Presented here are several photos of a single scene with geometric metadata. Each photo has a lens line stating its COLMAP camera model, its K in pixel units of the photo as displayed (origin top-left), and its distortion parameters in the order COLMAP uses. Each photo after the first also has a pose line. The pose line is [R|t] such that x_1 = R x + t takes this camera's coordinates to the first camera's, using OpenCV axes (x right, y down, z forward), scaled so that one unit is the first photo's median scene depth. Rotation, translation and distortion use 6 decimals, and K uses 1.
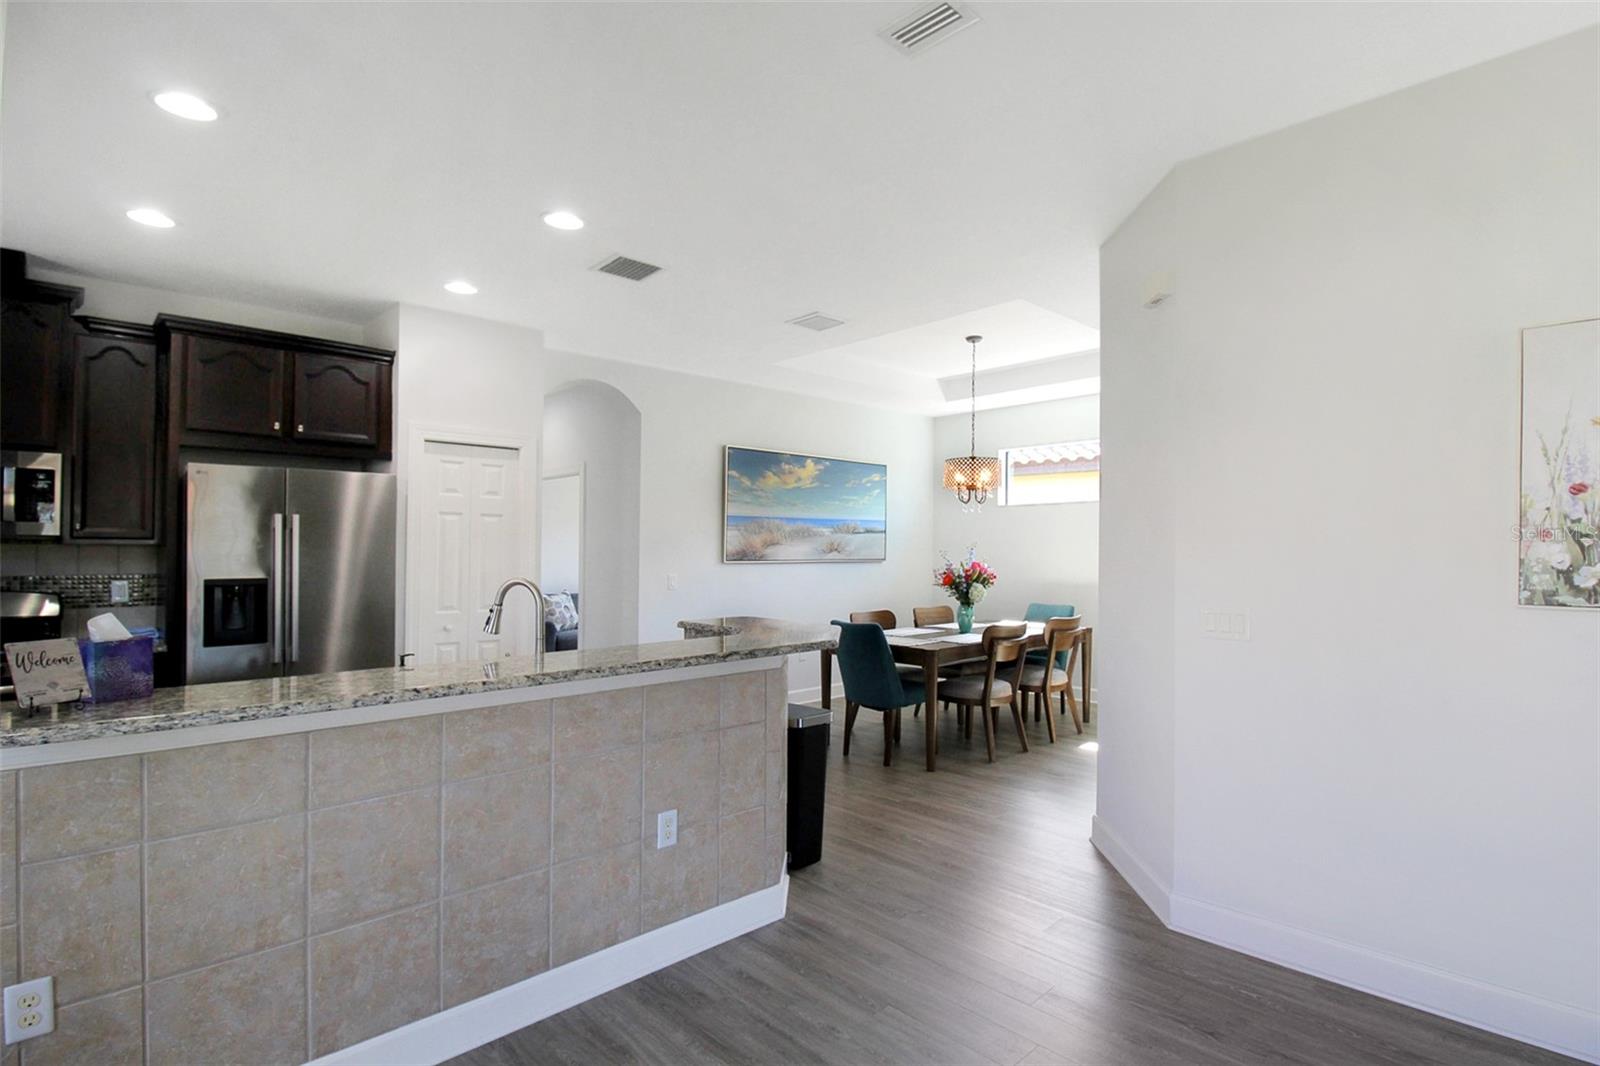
lens RADIAL K [[789.4, 0, 819.2], [0, 789.4, 554.1], [0, 0, 1]] dist [-0.001609, -0.013789]
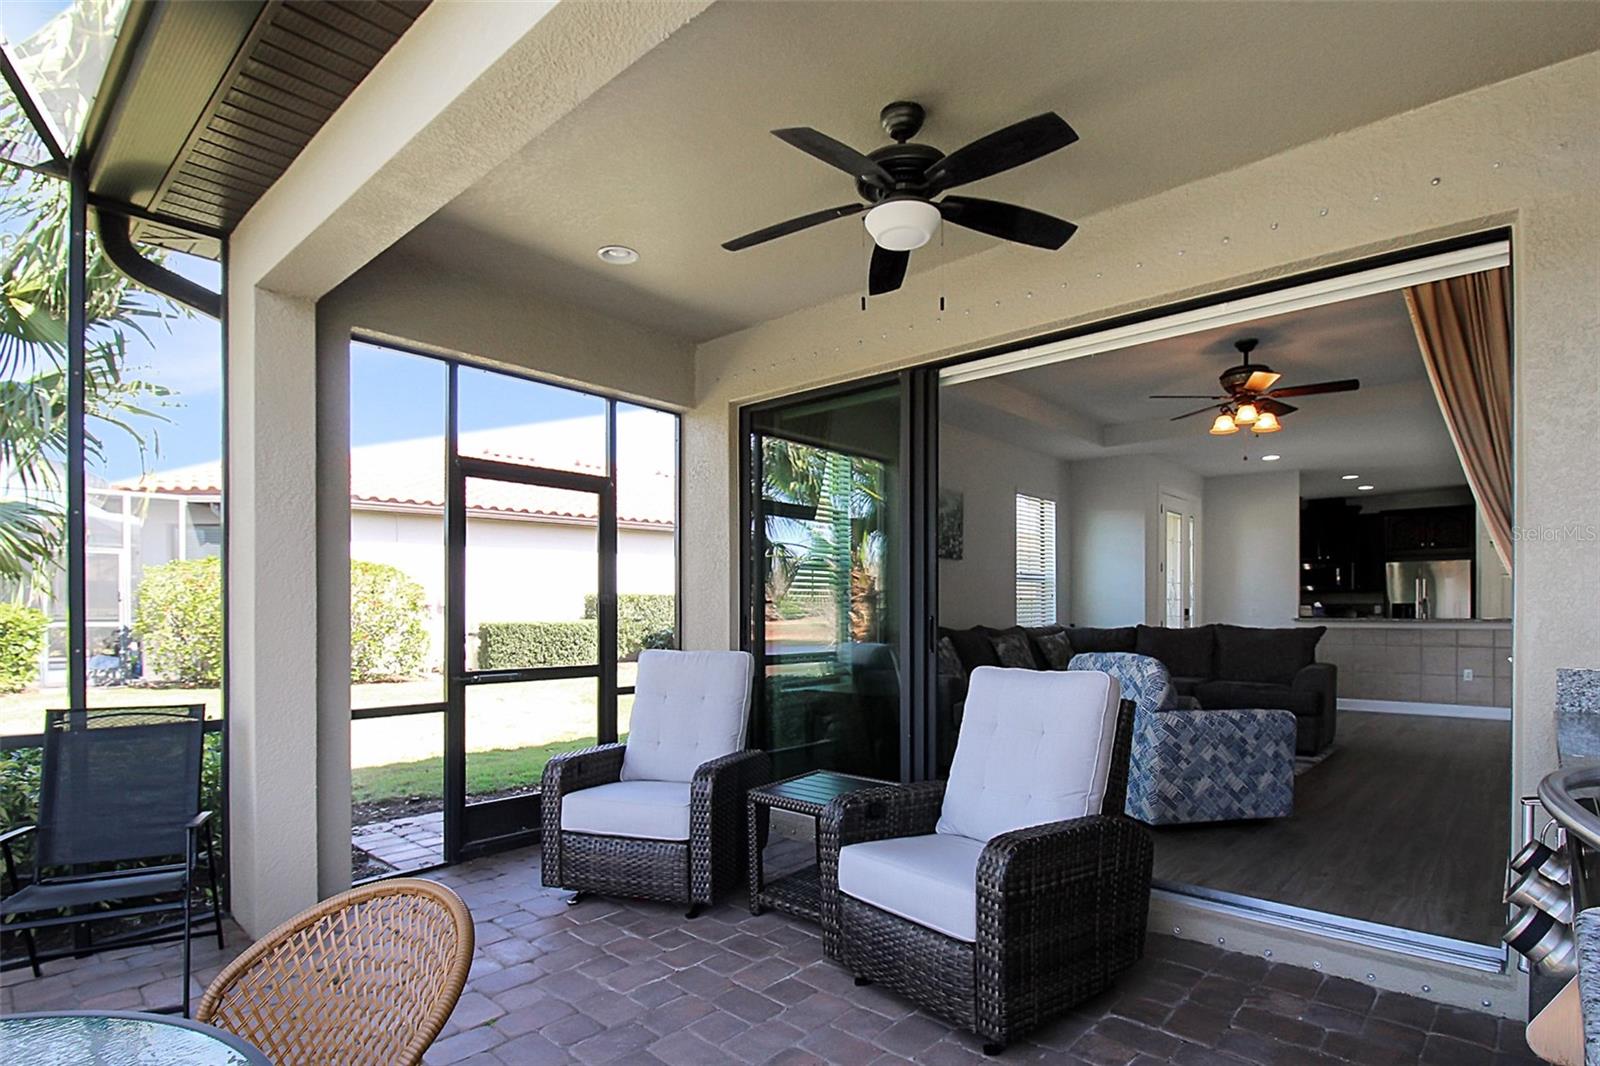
lens RADIAL K [[796.0, 0, 824.6], [0, 796.0, 608.0], [0, 0, 1]] dist [0.001606, 0.000159]
pose [[0.073654, -0.003927, -0.997276, 1.692005], [0.001216, 0.999992, -0.003847, 0.050353], [0.997283, -0.000929, 0.073658, -1.099909]]
